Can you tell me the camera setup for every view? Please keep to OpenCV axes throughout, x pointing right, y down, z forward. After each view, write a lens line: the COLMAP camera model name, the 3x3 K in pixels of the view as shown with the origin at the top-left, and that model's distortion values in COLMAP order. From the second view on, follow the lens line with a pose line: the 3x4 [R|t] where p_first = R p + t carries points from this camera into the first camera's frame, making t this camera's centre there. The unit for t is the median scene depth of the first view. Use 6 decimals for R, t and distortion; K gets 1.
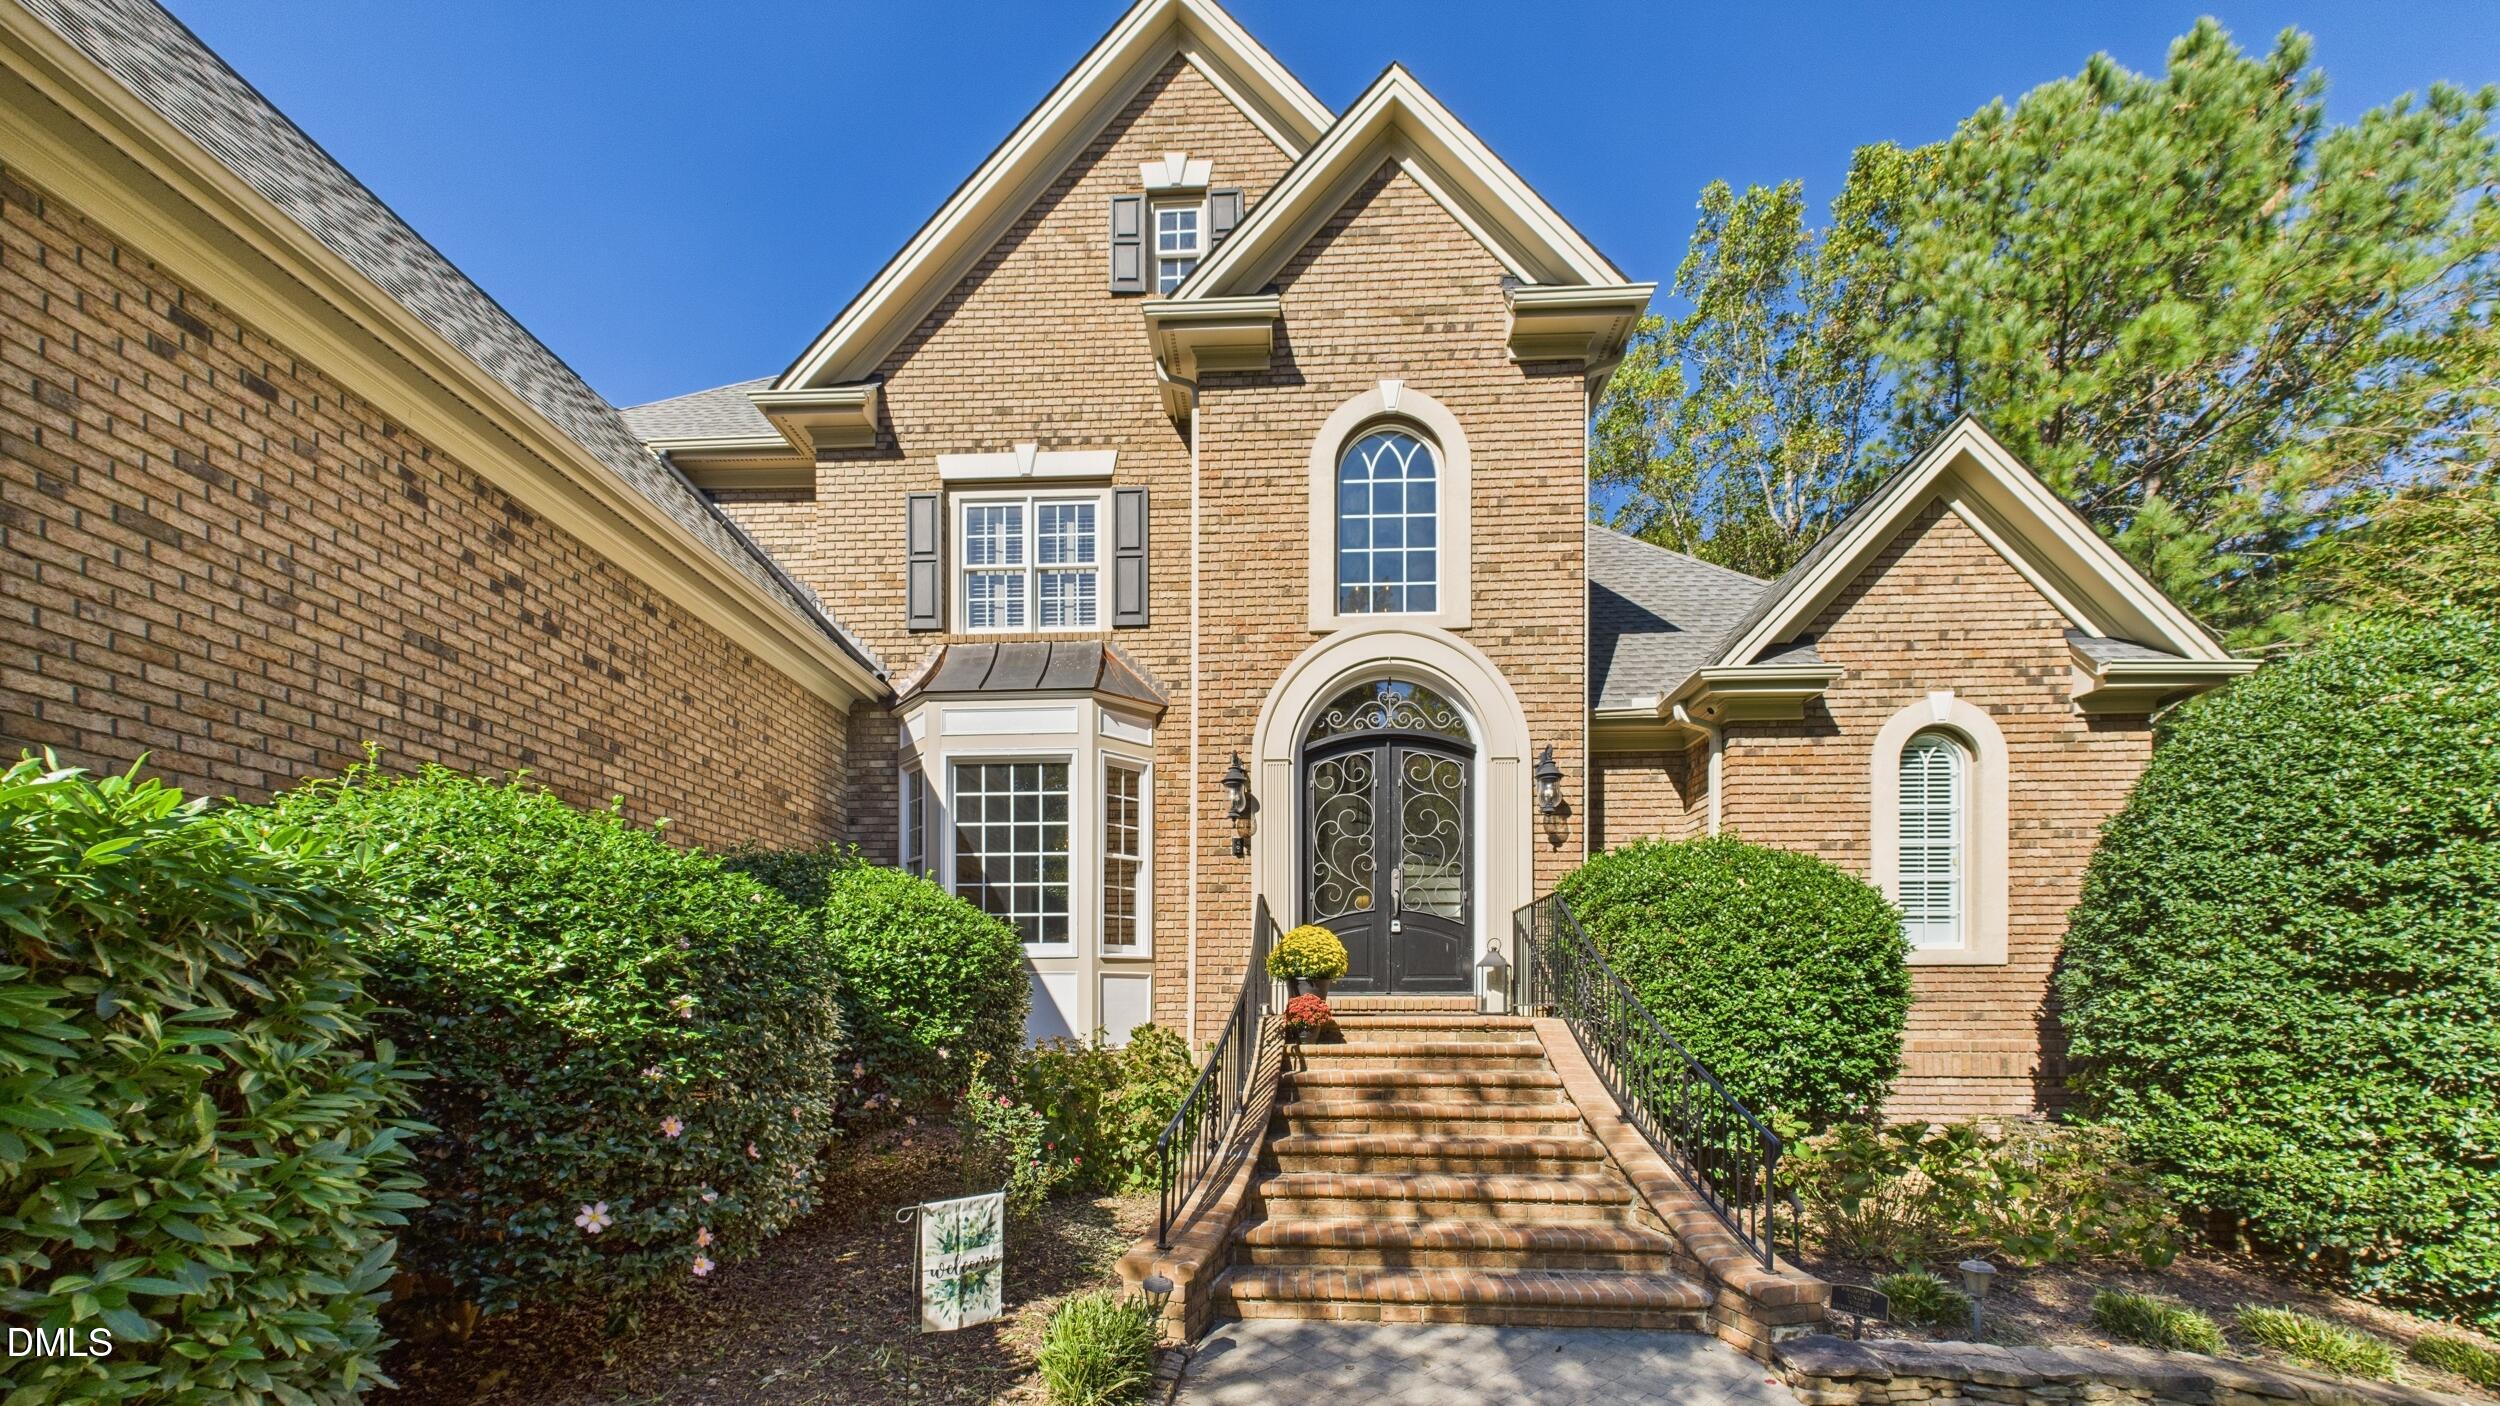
lens RADIAL K [[926.0, 0, 1257.5], [0, 926.0, 1007.8], [0, 0, 1]] dist [0.001002, -0.000248]
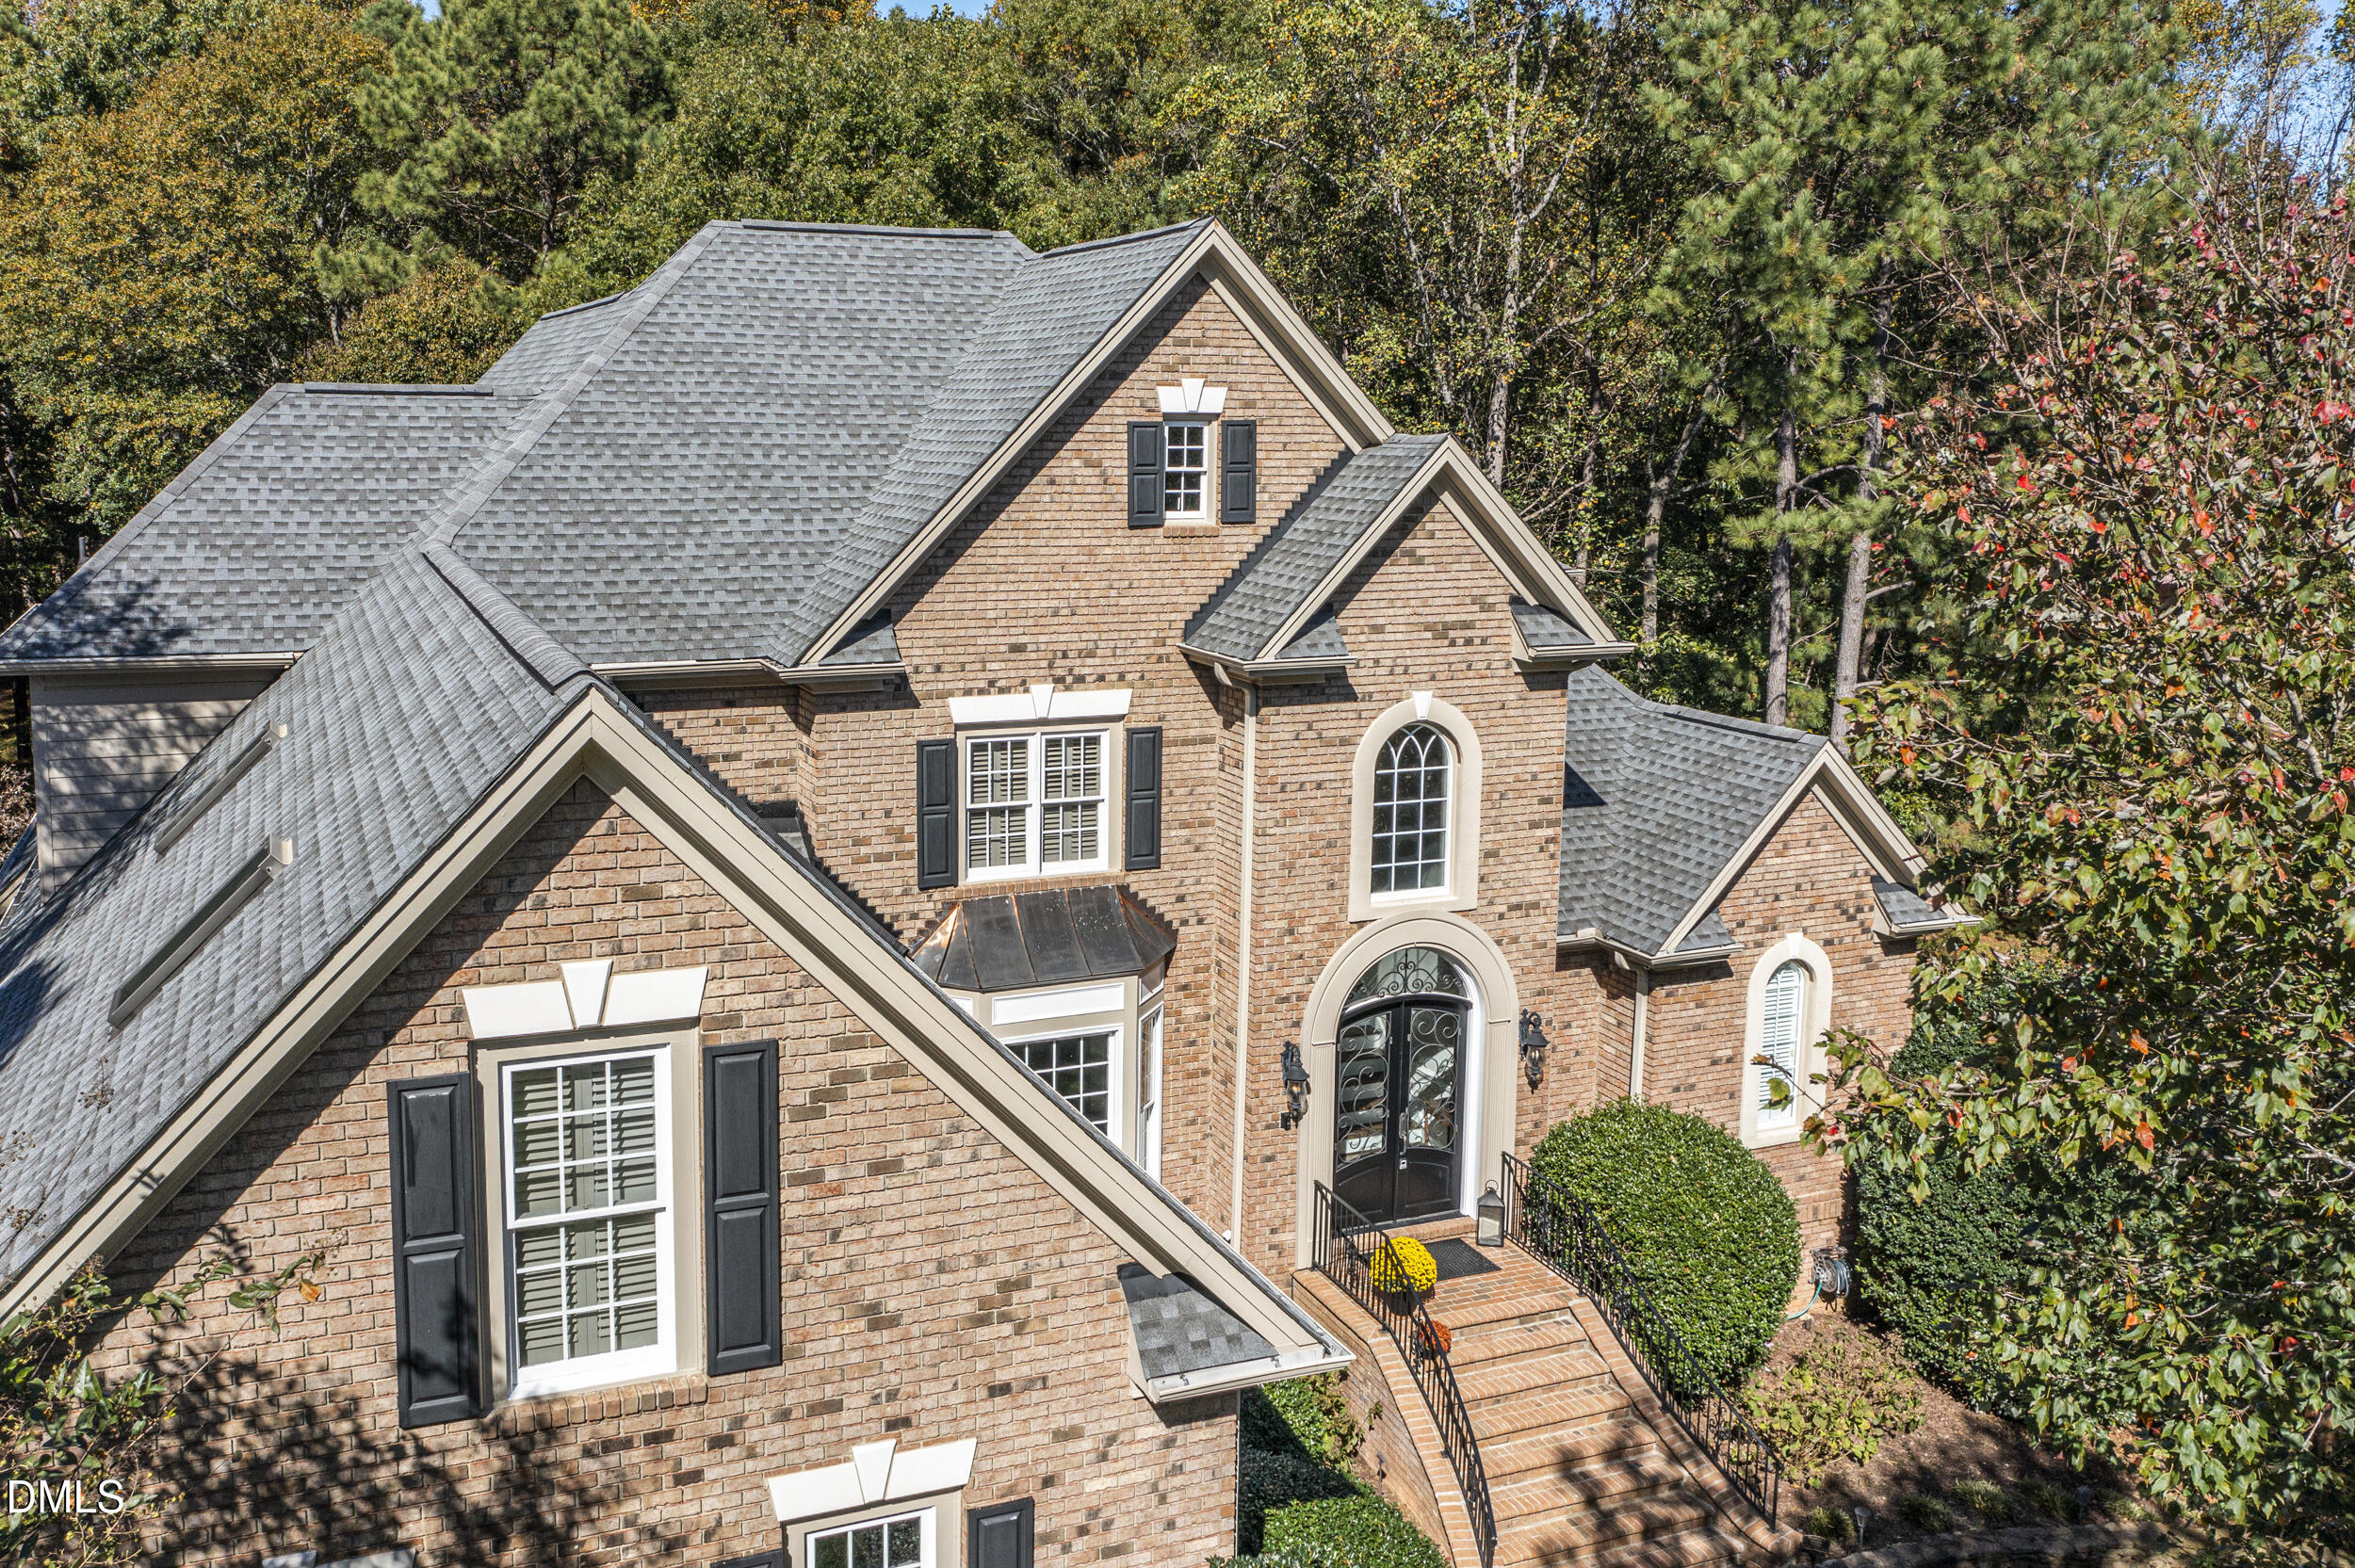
lens RADIAL K [[1965.0, 0, 1073.6], [0, 1965.0, 663.4], [0, 0, 1]] dist [-0.001031, -0.003368]
pose [[0.911072, -0.048315, 0.409407, -1.165545], [-0.007986, 0.990853, 0.134706, -1.013588], [-0.412170, -0.125997, 0.902353, -0.902920]]
